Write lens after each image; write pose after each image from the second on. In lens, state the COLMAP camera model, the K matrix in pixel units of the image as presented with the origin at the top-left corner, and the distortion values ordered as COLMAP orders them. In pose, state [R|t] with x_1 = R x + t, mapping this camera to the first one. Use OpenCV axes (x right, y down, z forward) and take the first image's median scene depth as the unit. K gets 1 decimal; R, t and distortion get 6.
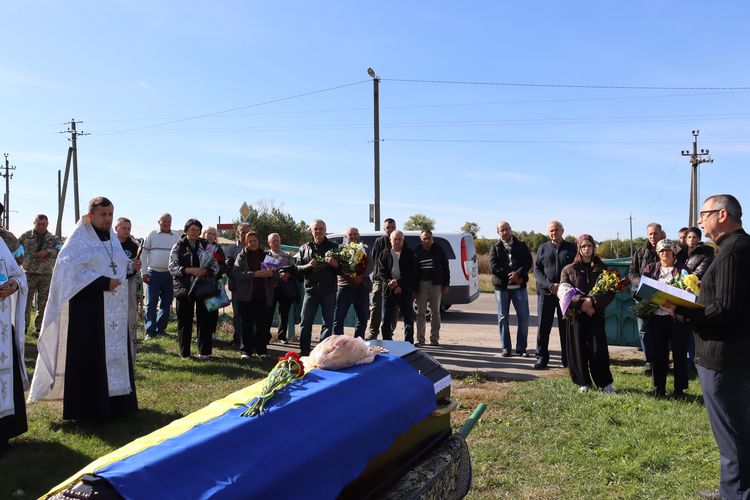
lens RADIAL K [[644.1, 0, 374.7], [0, 644.1, 234.0], [0, 0, 1]] dist [-0.151138, 0.171054]
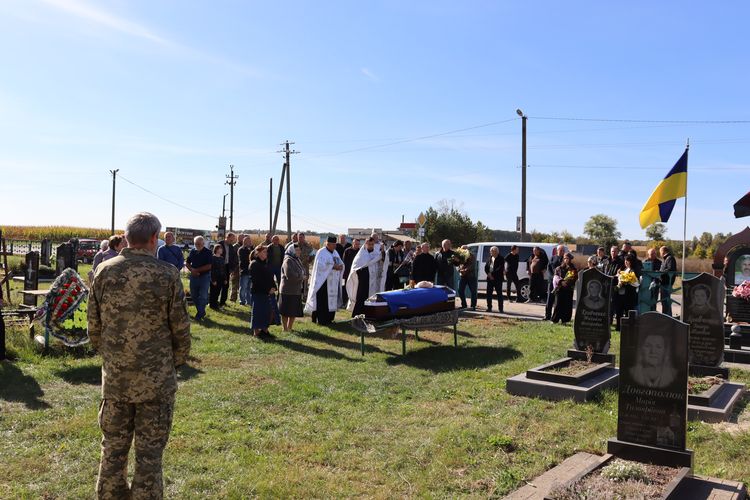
lens RADIAL K [[644.1, 0, 374.7], [0, 644.1, 234.0], [0, 0, 1]] dist [-0.151138, 0.171054]
pose [[0.960137, 0.017653, -0.278973, 0.046751], [-0.016312, 0.999842, 0.007130, -0.010102], [0.279055, -0.002296, 0.960272, -0.183431]]
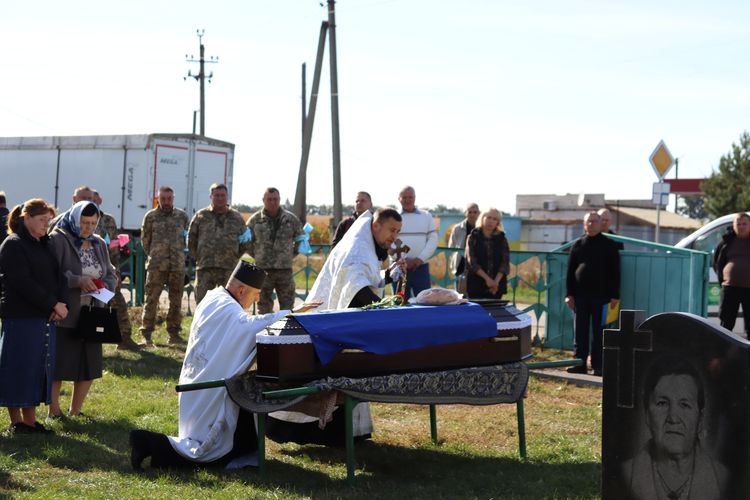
lens RADIAL K [[1687.6, 0, 375.0], [0, 1687.6, 250.0], [0, 0, 1]] dist [0.079096, 0.141298]
pose [[0.911777, 0.023709, -0.410002, 0.087304], [-0.012120, 0.999451, 0.030842, -0.004112], [0.410508, -0.023151, 0.911563, -0.173596]]
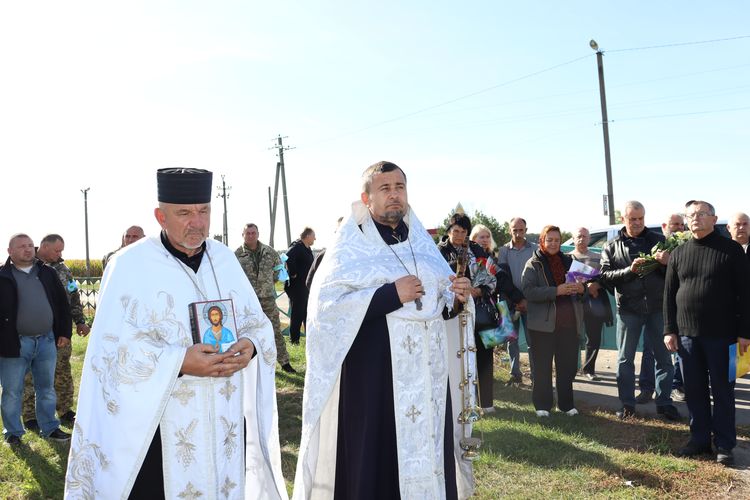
lens RADIAL K [[644.1, 0, 374.7], [0, 644.1, 234.0], [0, 0, 1]] dist [-0.151138, 0.171054]
pose [[0.951835, -0.056752, -0.301313, -0.028822], [0.055213, 0.998382, -0.013631, 0.000940], [0.301599, -0.003662, 0.953428, 0.052013]]
